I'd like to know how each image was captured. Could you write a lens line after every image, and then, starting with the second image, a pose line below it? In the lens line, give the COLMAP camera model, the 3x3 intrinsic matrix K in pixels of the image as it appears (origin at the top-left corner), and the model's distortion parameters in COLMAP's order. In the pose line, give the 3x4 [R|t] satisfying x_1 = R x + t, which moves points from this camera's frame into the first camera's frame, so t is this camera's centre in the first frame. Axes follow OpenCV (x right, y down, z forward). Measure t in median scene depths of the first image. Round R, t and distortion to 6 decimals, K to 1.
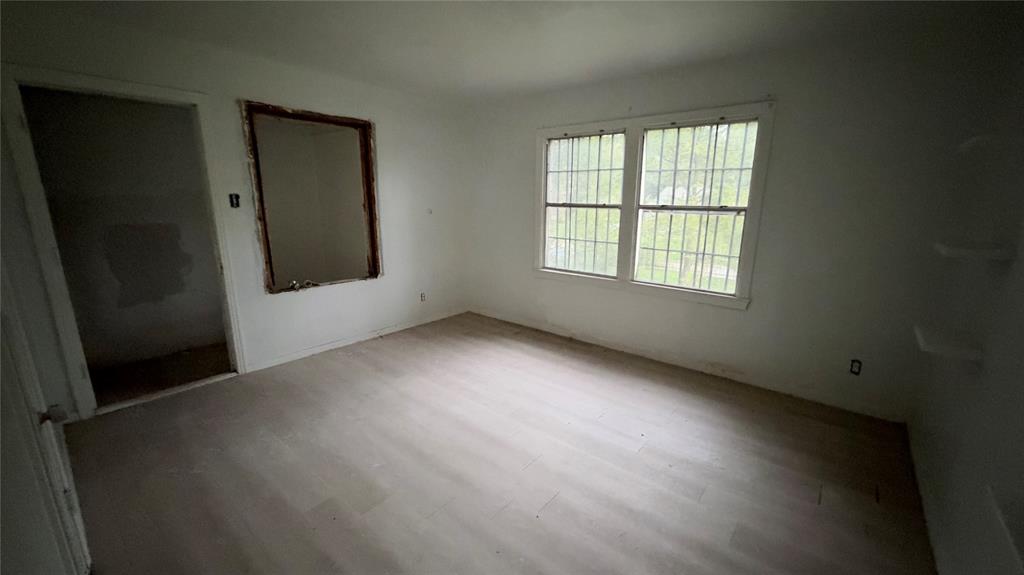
lens RADIAL K [[407.2, 0, 508.8], [0, 407.2, 287.7], [0, 0, 1]] dist [0.000469, 0.000154]
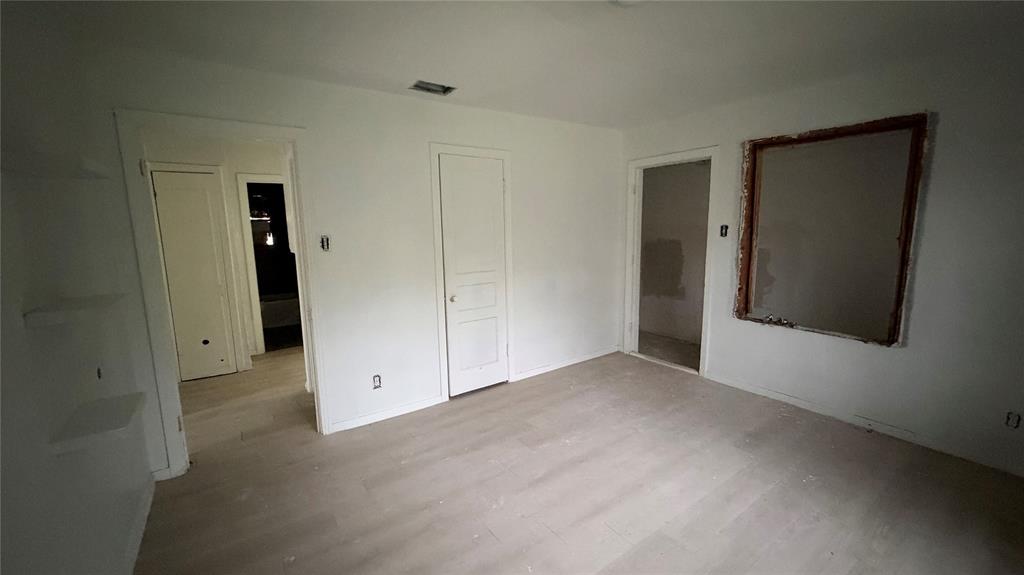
lens RADIAL K [[407.2, 0, 508.8], [0, 407.2, 287.7], [0, 0, 1]] dist [0.000469, 0.000154]
pose [[-0.253638, 0.144788, -0.956402, 0.515376], [-0.198750, 0.959837, 0.198017, -0.140354], [0.946660, 0.240310, -0.214675, 0.596405]]
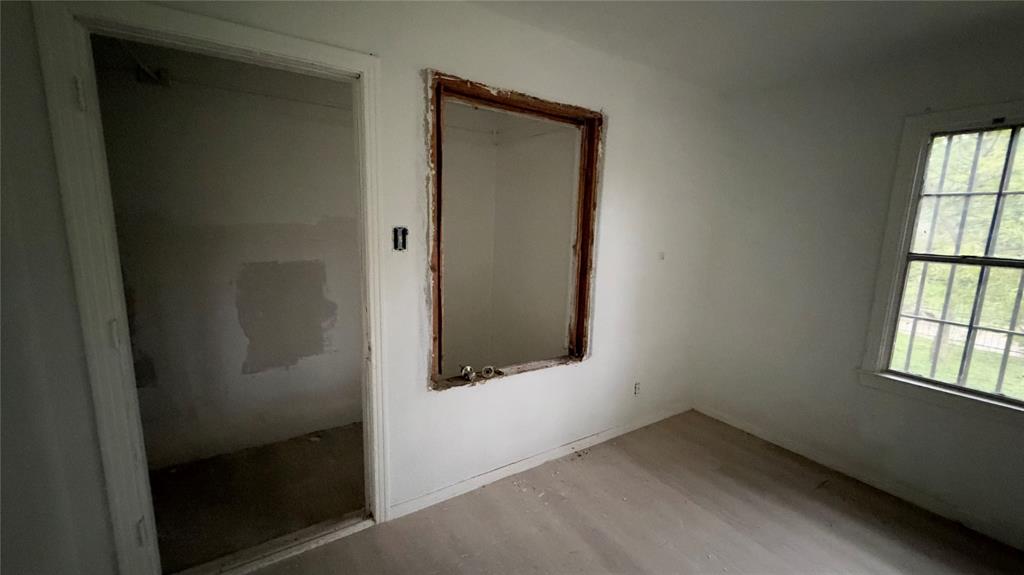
lens RADIAL K [[407.2, 0, 508.8], [0, 407.2, 287.7], [0, 0, 1]] dist [0.000469, 0.000154]
pose [[0.957366, 0.068195, -0.280714, -0.295978], [-0.085901, 0.994985, -0.051247, -0.106227], [0.275811, 0.073176, 0.958422, 0.405787]]
